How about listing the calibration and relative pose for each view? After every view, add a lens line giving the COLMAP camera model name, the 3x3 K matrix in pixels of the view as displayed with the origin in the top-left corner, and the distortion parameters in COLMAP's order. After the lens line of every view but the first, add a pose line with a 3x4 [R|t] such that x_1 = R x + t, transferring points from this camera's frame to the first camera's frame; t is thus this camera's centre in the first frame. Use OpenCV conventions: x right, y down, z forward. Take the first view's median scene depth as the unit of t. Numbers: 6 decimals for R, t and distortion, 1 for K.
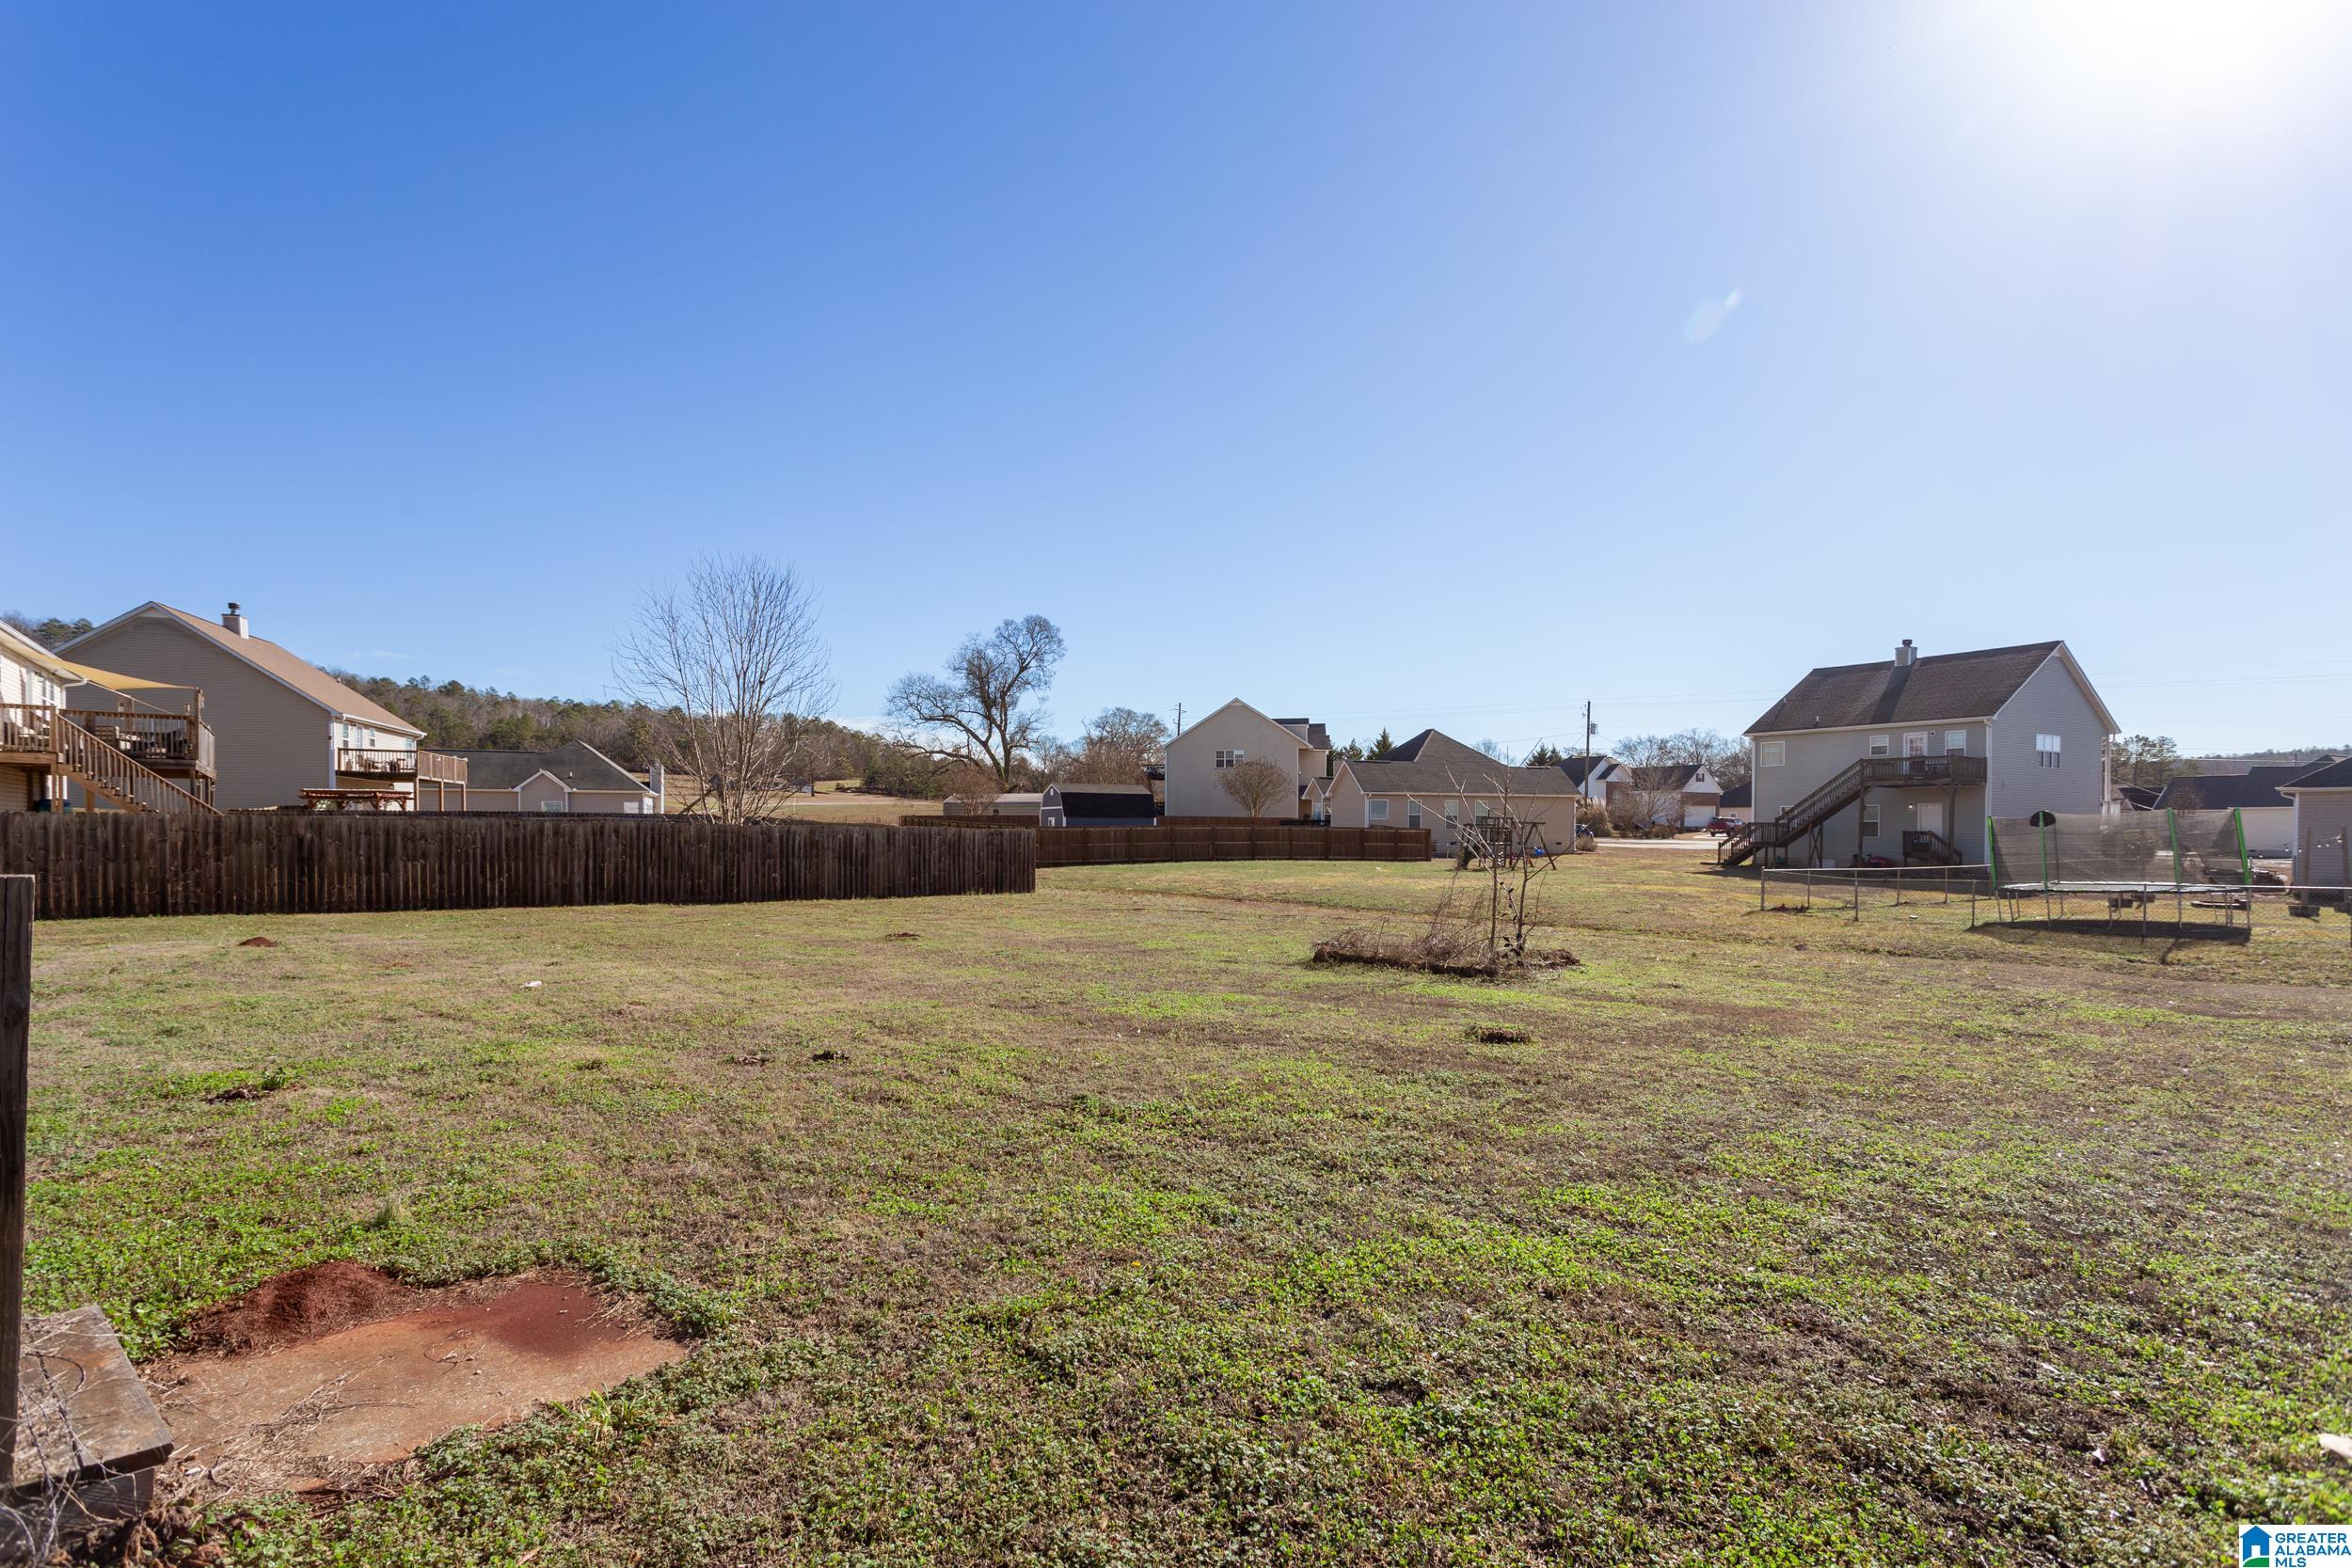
lens RADIAL K [[1128.9, 0, 1170.8], [0, 1128.9, 815.1], [0, 0, 1]] dist [0.000338, -0.010433]
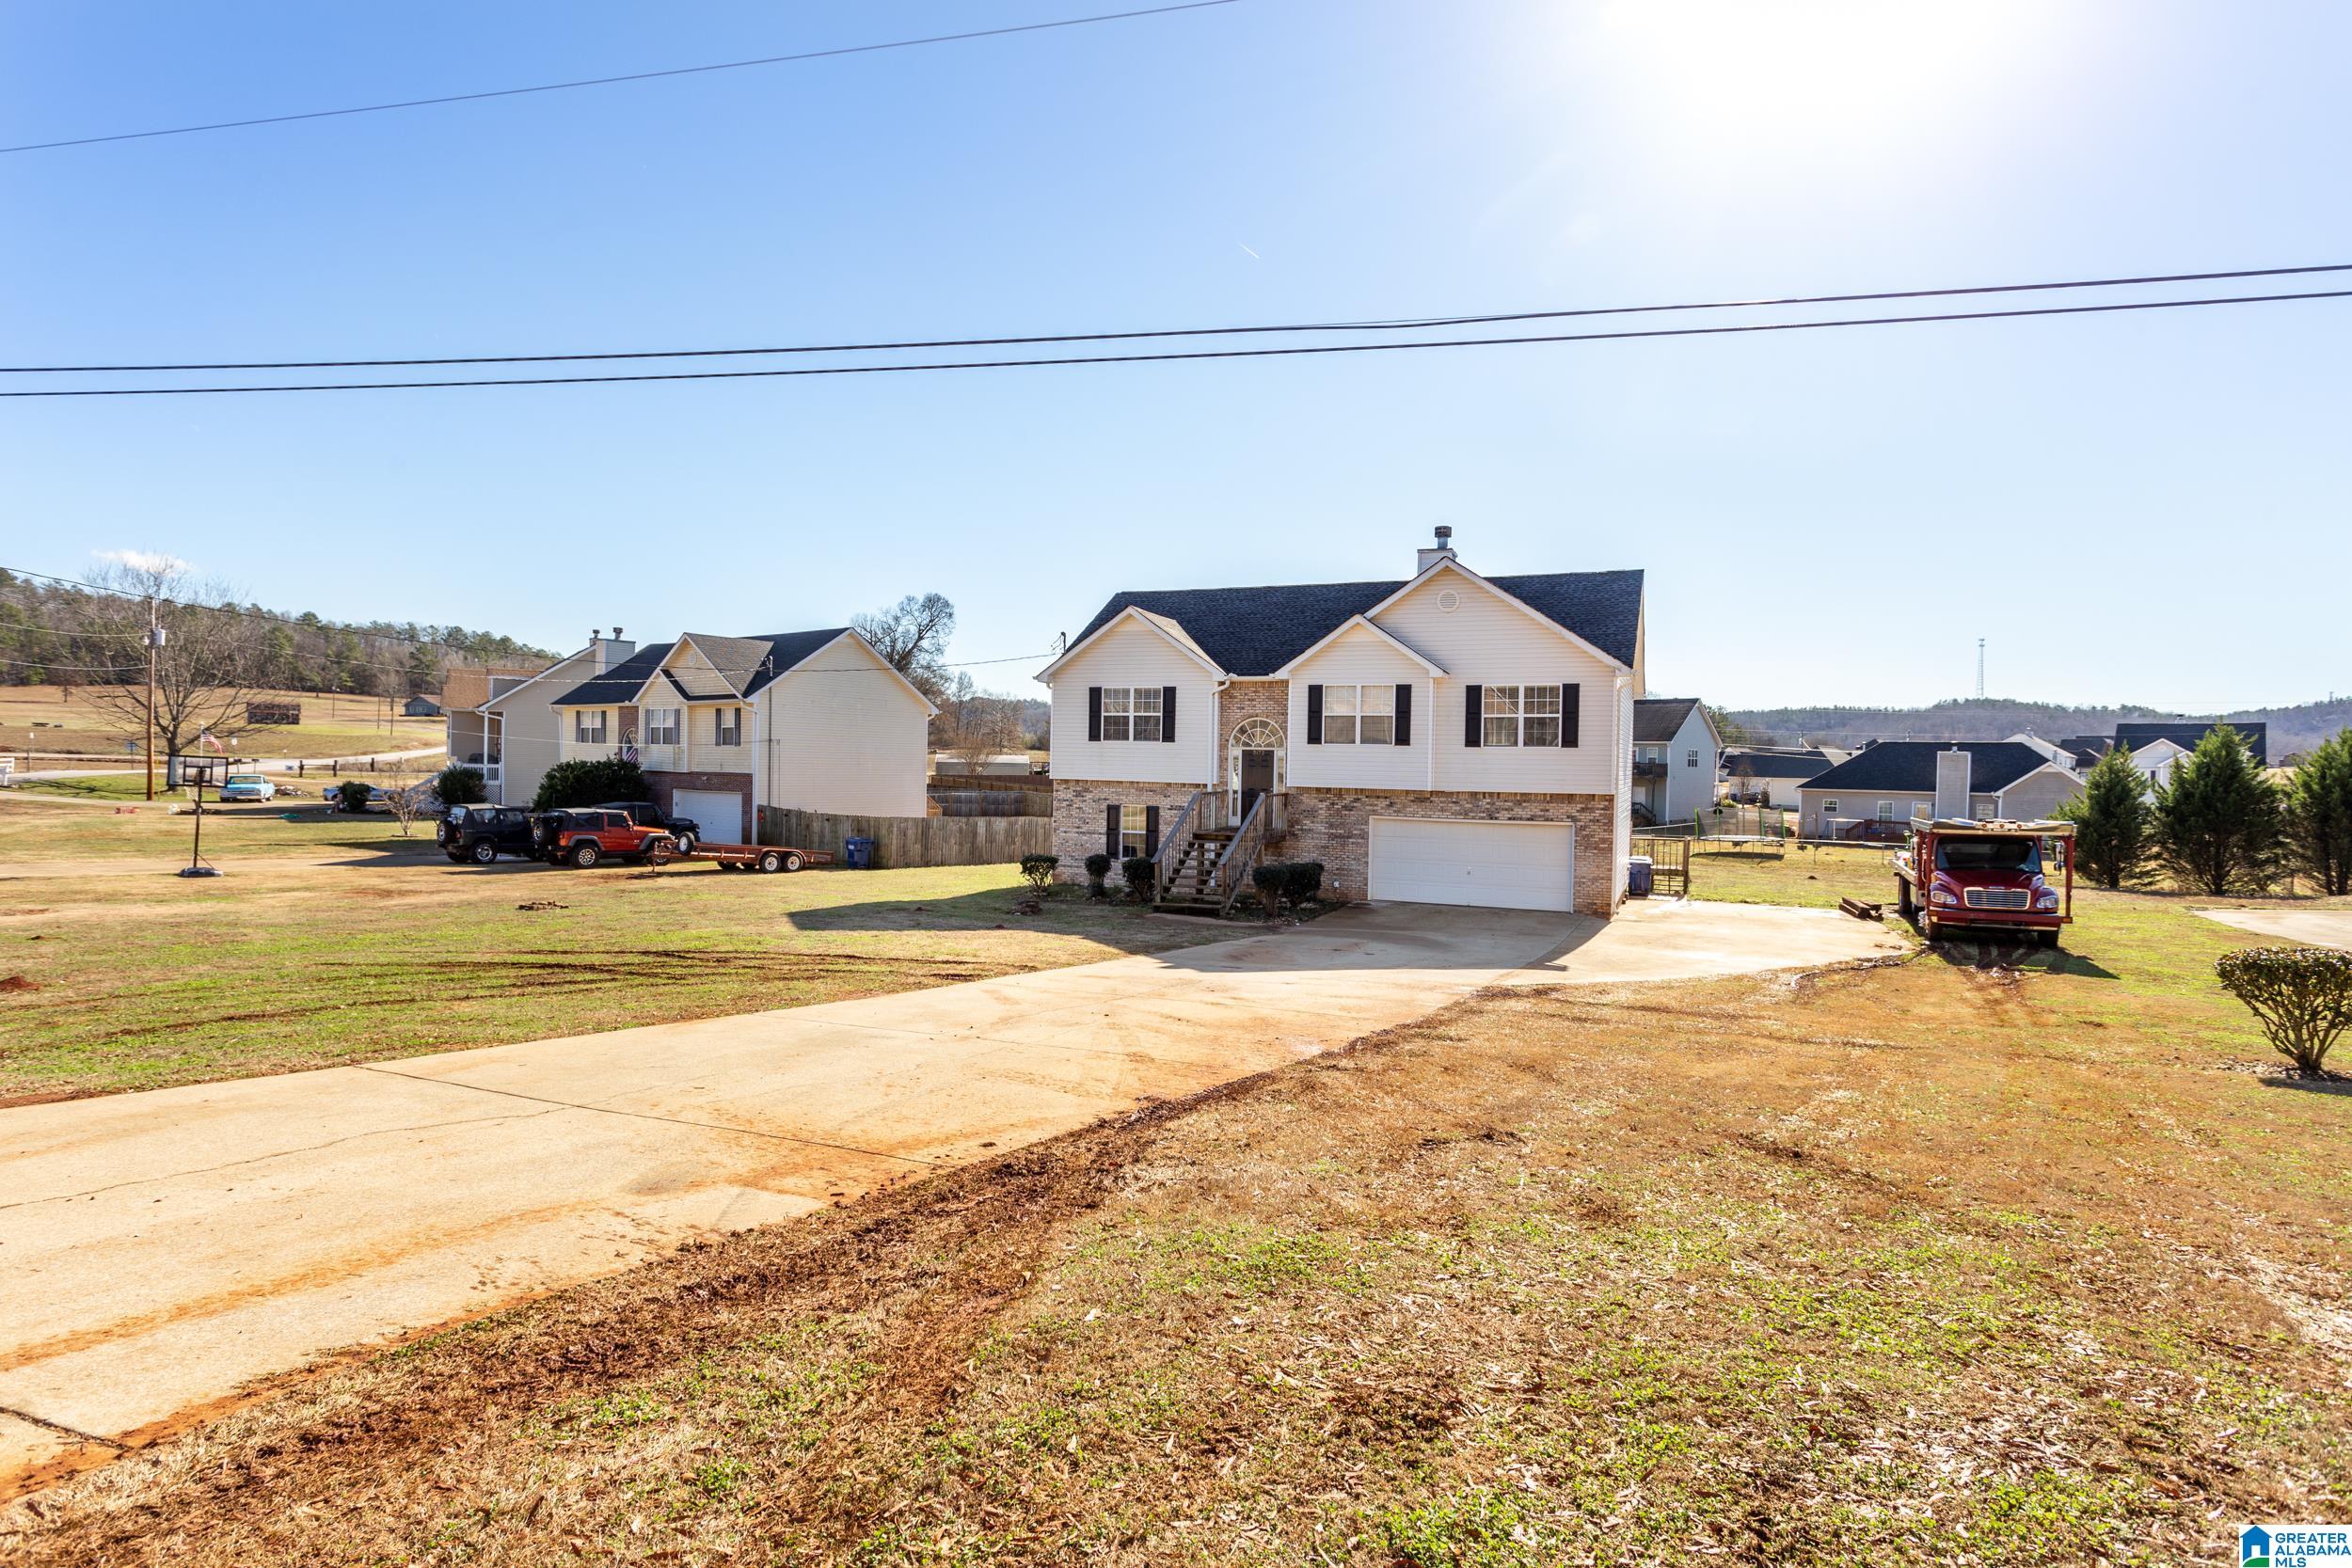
lens RADIAL K [[1205.3, 0, 1161.5], [0, 1205.3, 769.7], [0, 0, 1]] dist [-0.005262, 0.000214]
pose [[0.957163, 0.011501, 0.289321, -0.617504], [-0.018644, 0.999585, 0.021948, -0.065386], [-0.288948, -0.026402, 0.956981, -0.629189]]
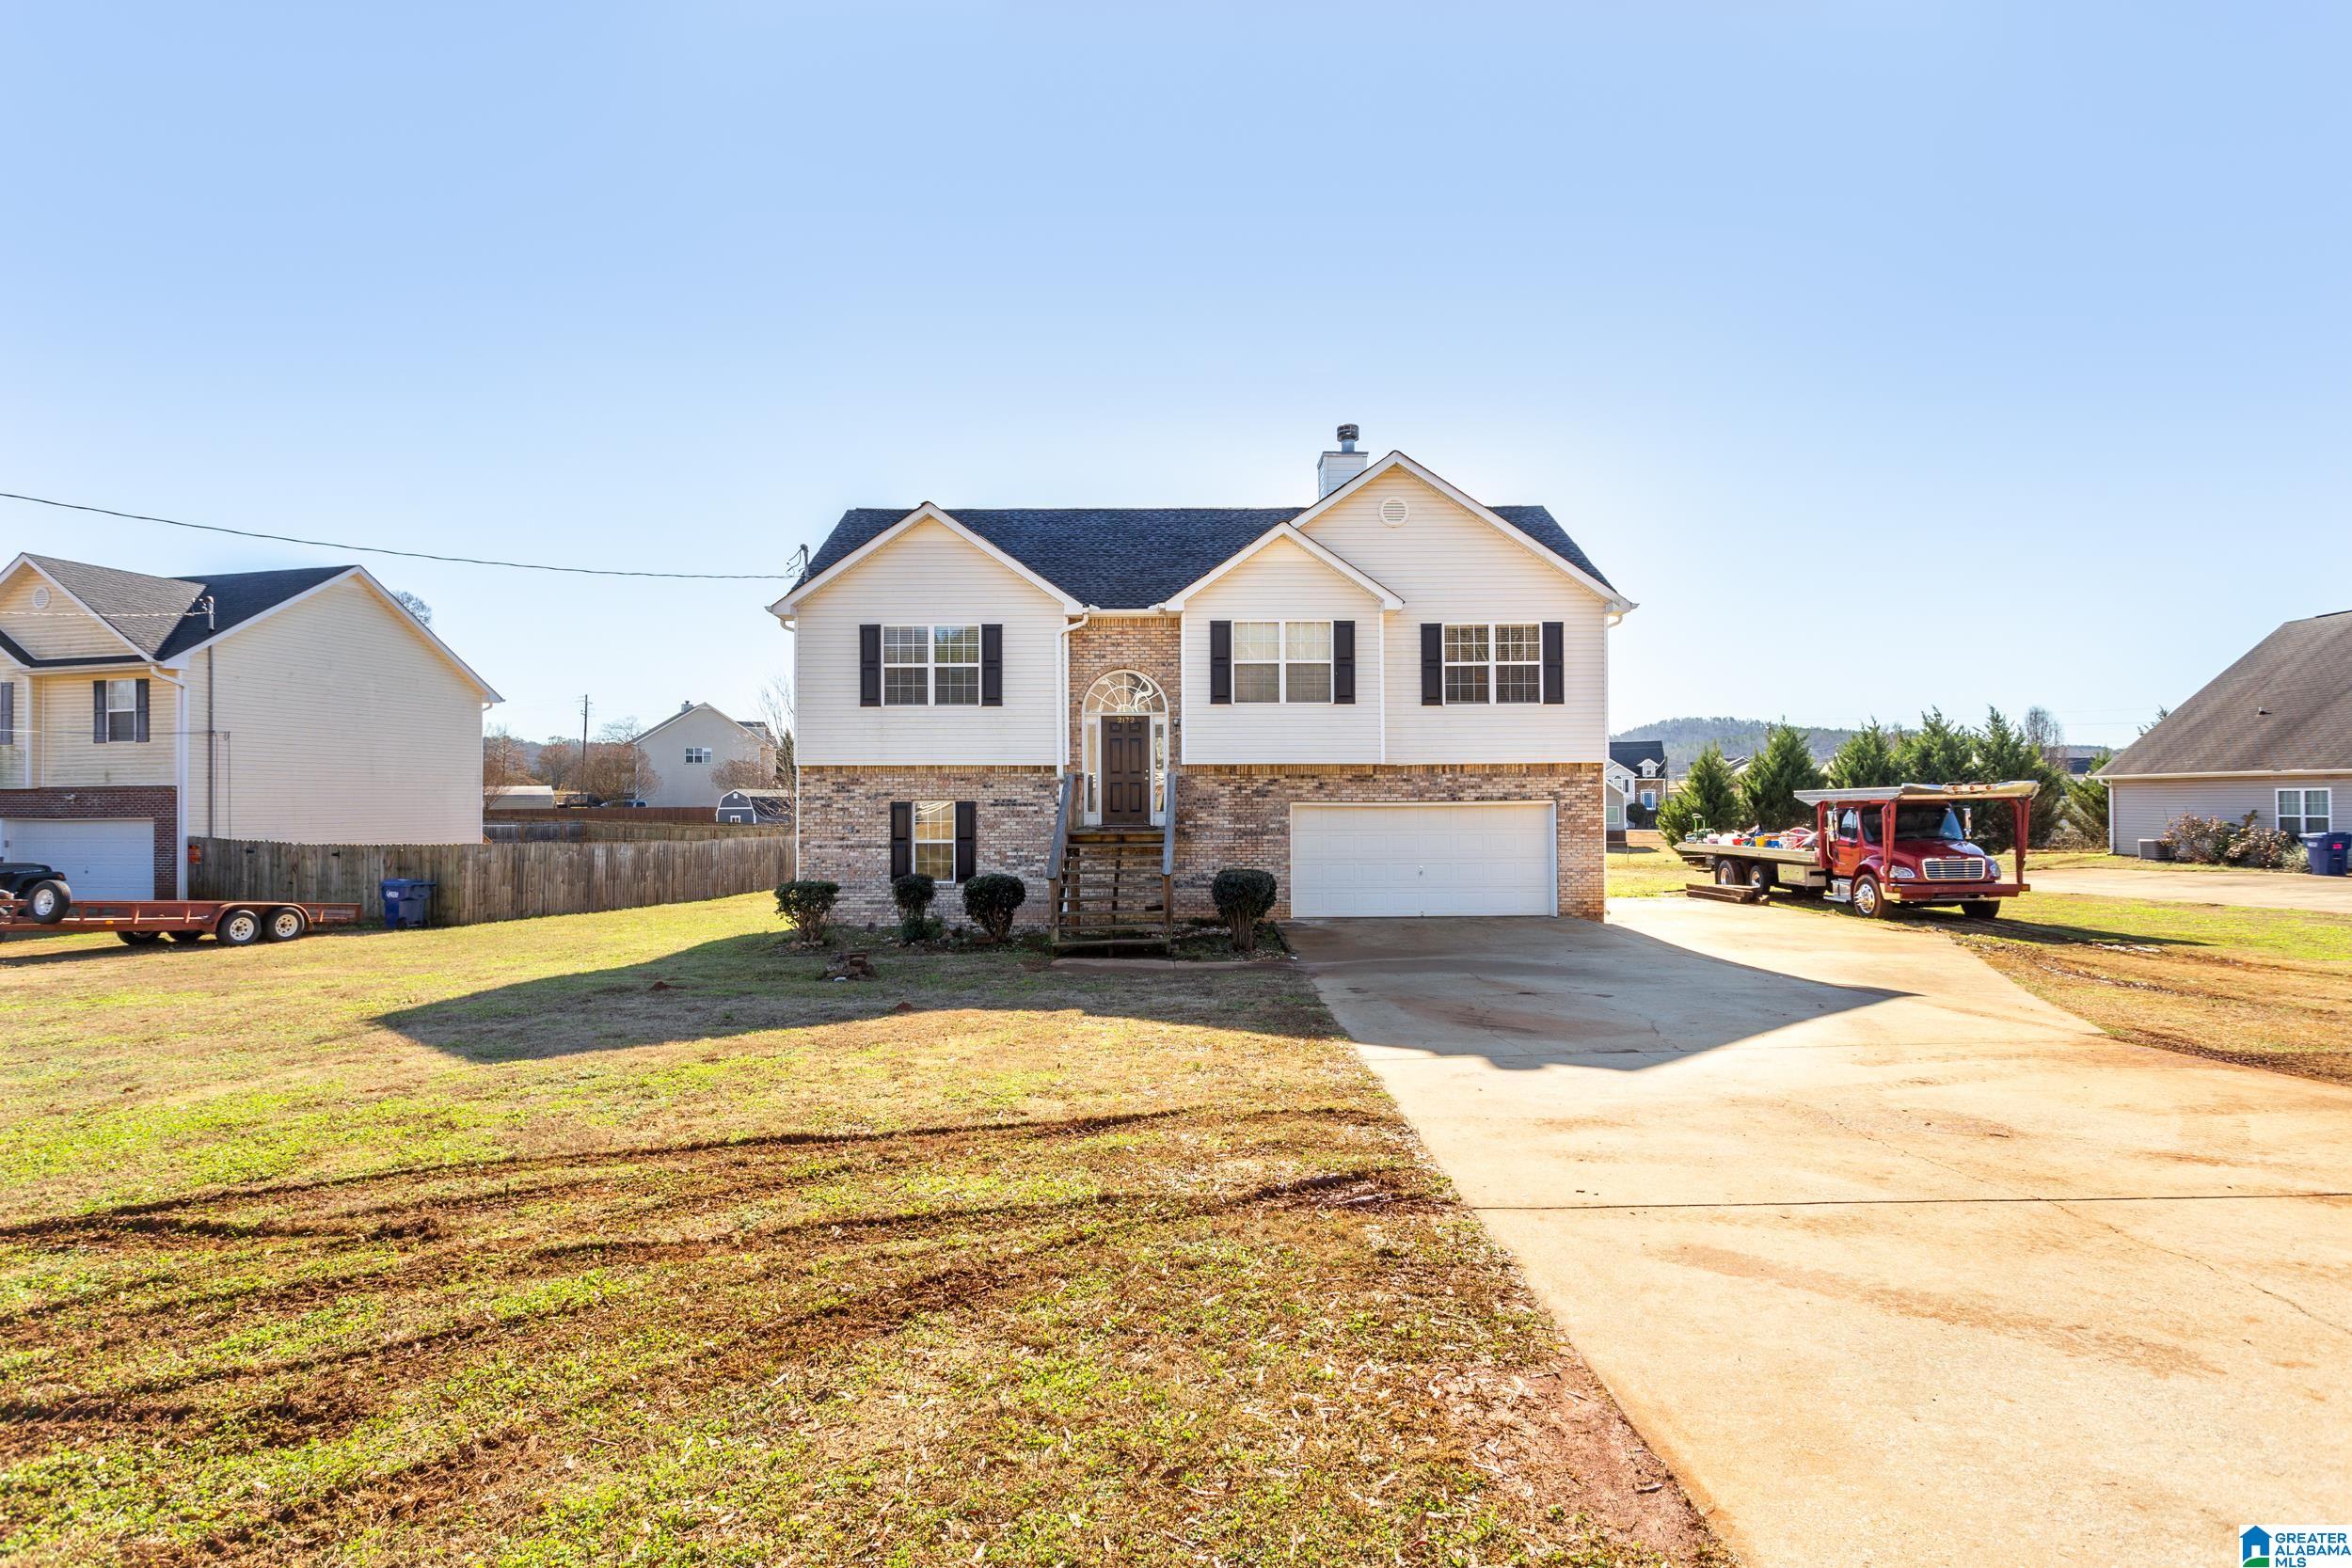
lens RADIAL K [[1158.4, 0, 1176.0], [0, 1158.4, 784.0], [0, 0, 1]] dist [0.000959, 0.000923]
pose [[0.754402, 0.001222, 0.656411, -0.656009], [-0.000451, 0.999999, -0.001343, -0.035121], [-0.656412, 0.000717, 0.754402, -0.355380]]
